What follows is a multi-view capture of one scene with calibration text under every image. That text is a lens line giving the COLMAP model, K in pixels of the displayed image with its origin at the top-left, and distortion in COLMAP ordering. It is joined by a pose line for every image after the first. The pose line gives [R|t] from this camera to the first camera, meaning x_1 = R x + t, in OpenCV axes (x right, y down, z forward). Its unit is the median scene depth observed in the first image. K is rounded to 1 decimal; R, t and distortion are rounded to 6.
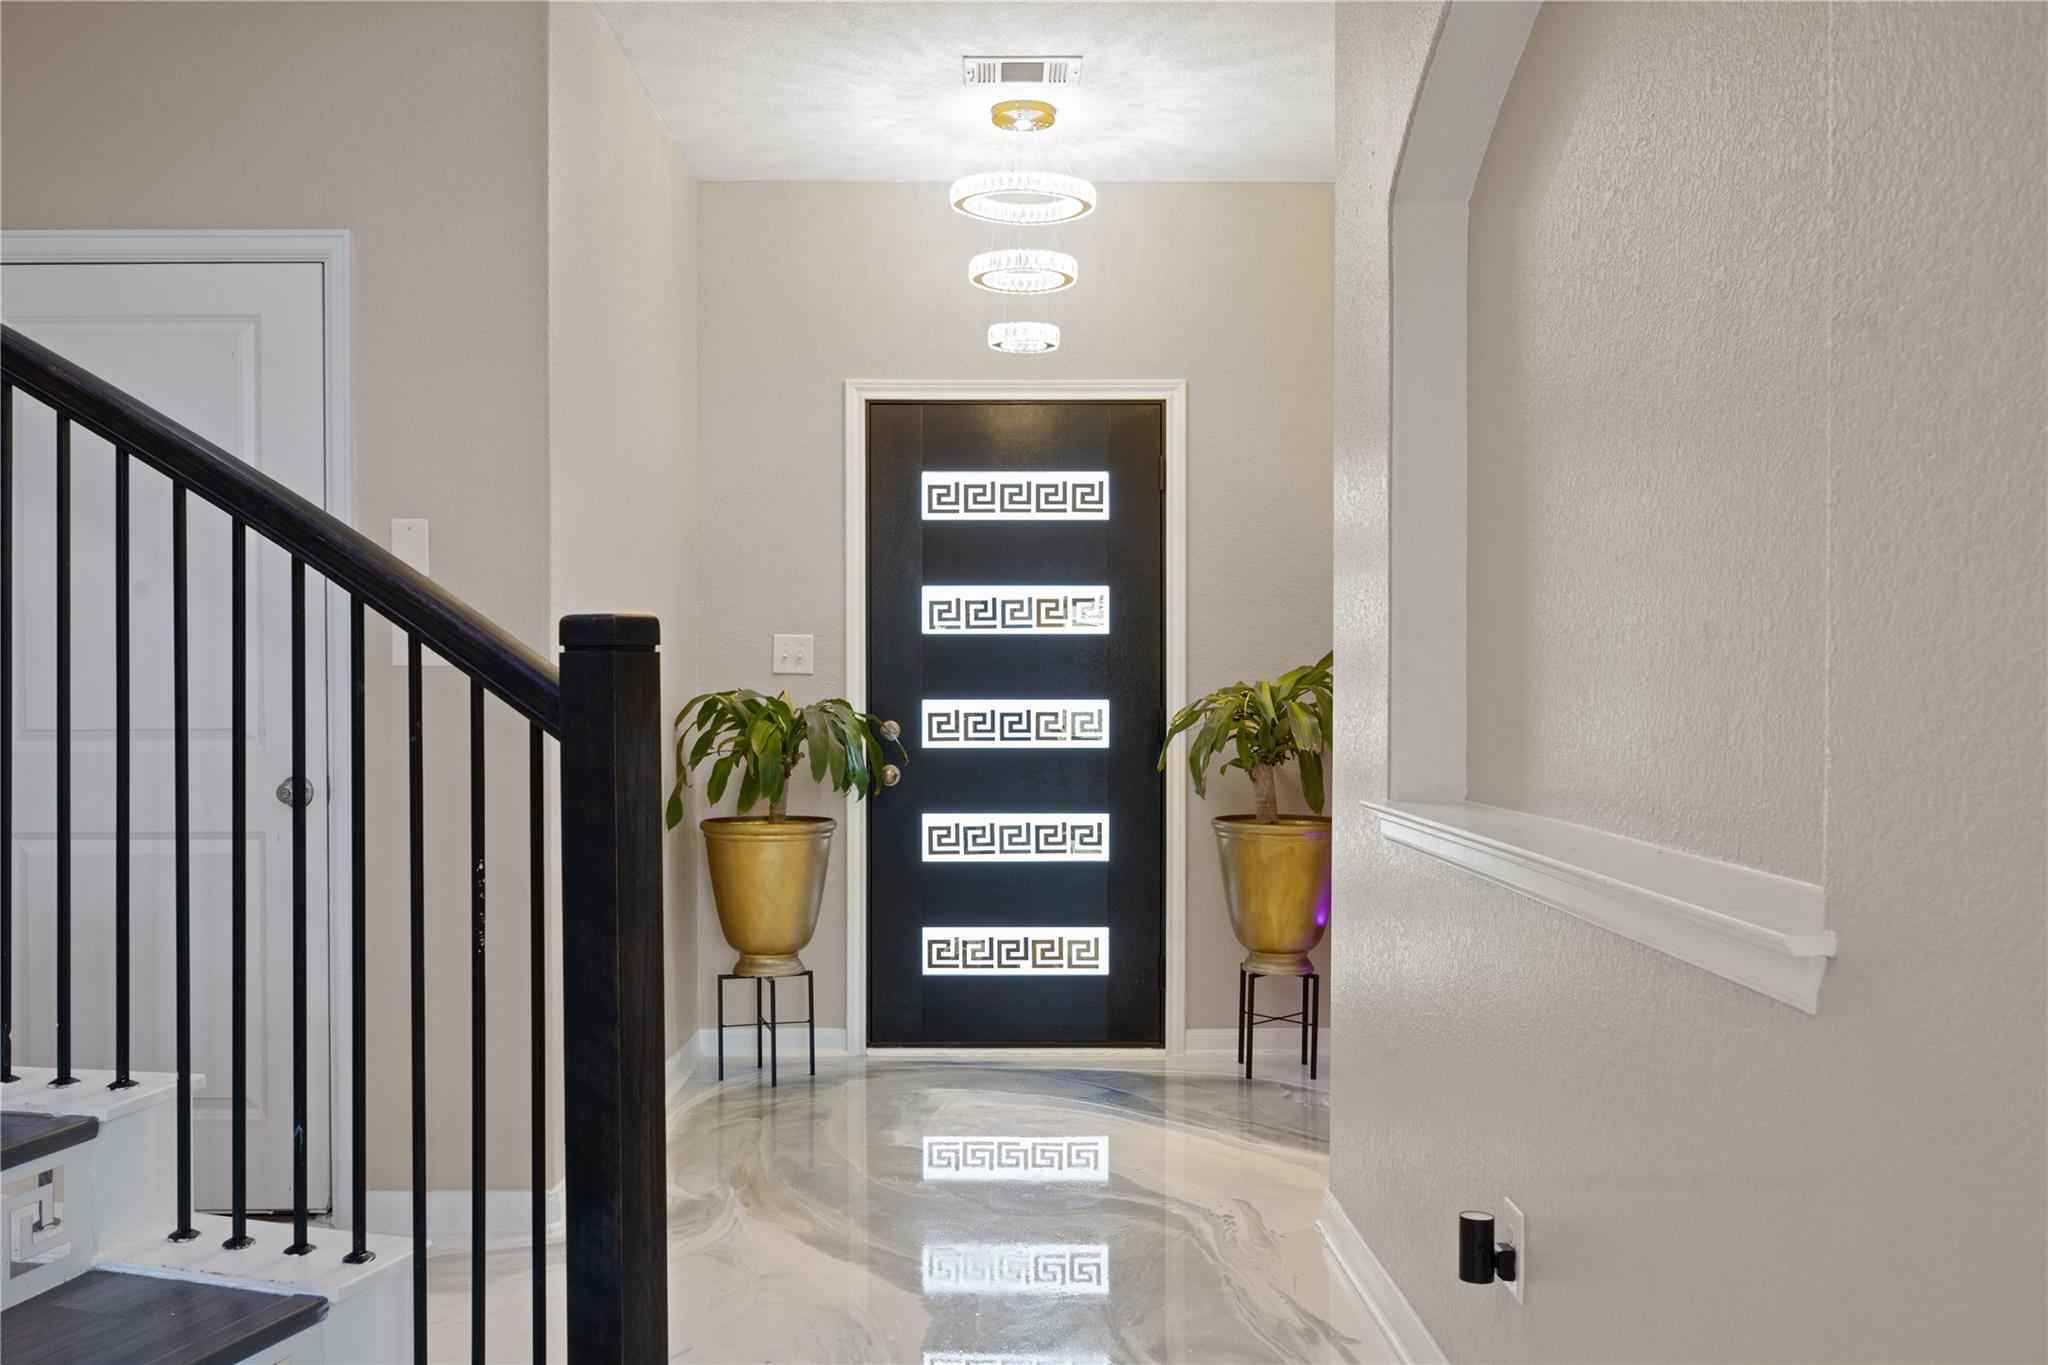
lens RADIAL K [[1691.5, 0, 1024.0], [0, 1691.5, 682.5], [0, 0, 1]] dist [-0.056241, -0.003763]
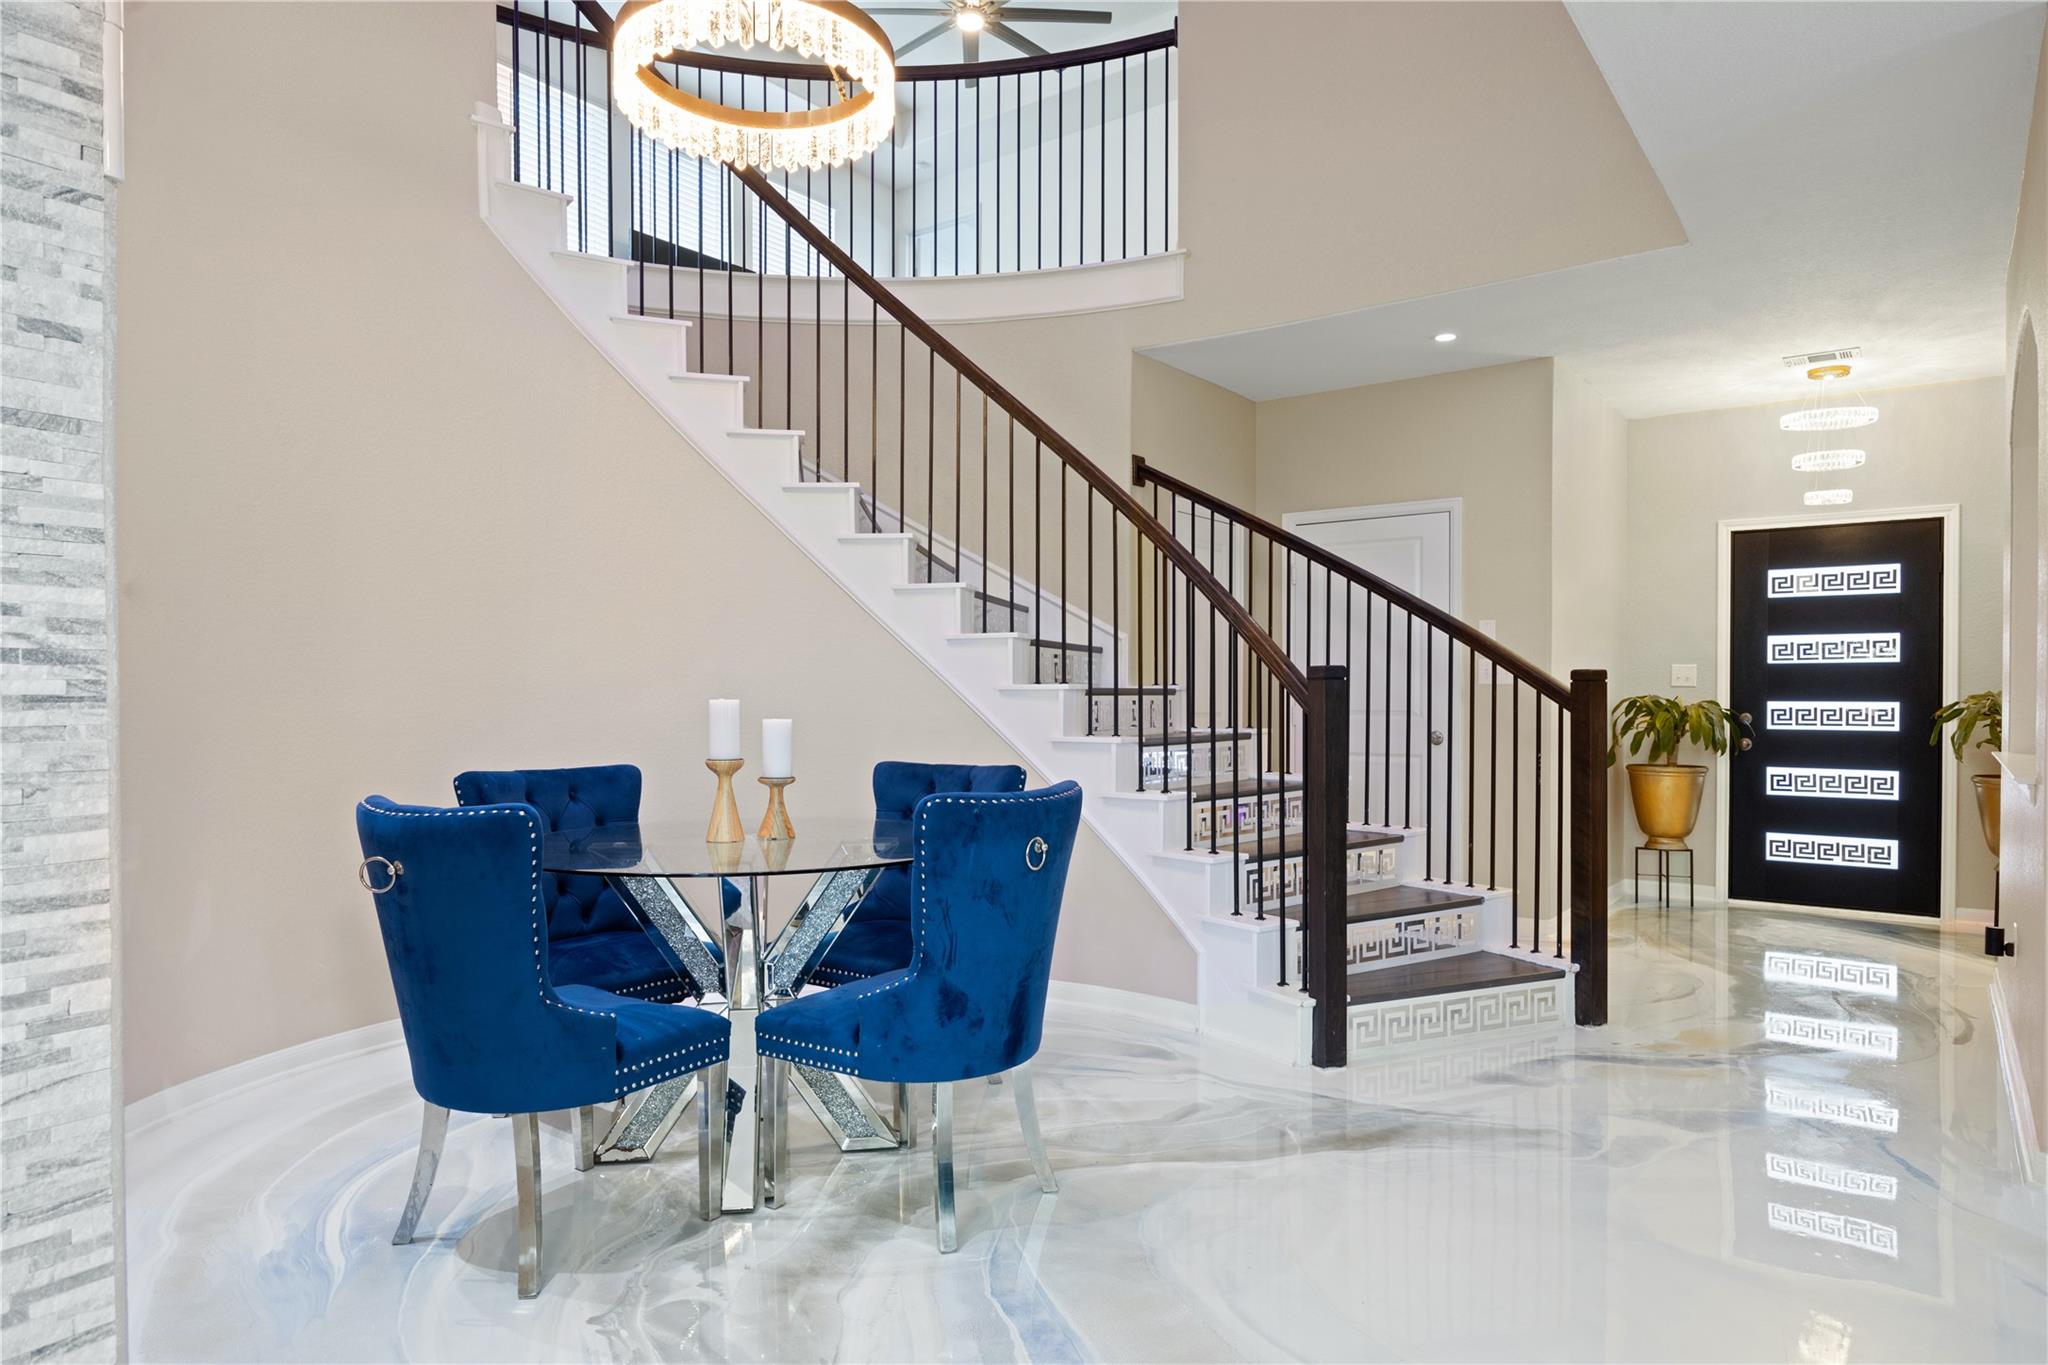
lens RADIAL K [[1293.5, 0, 1025.3], [0, 1293.5, 714.0], [0, 0, 1]] dist [-0.000320, 0.033855]
pose [[0.808040, 0.011649, -0.589013, 0.112478], [-0.000624, 0.999821, 0.018918, -0.001490], [0.589128, -0.014918, 0.807902, -0.540781]]
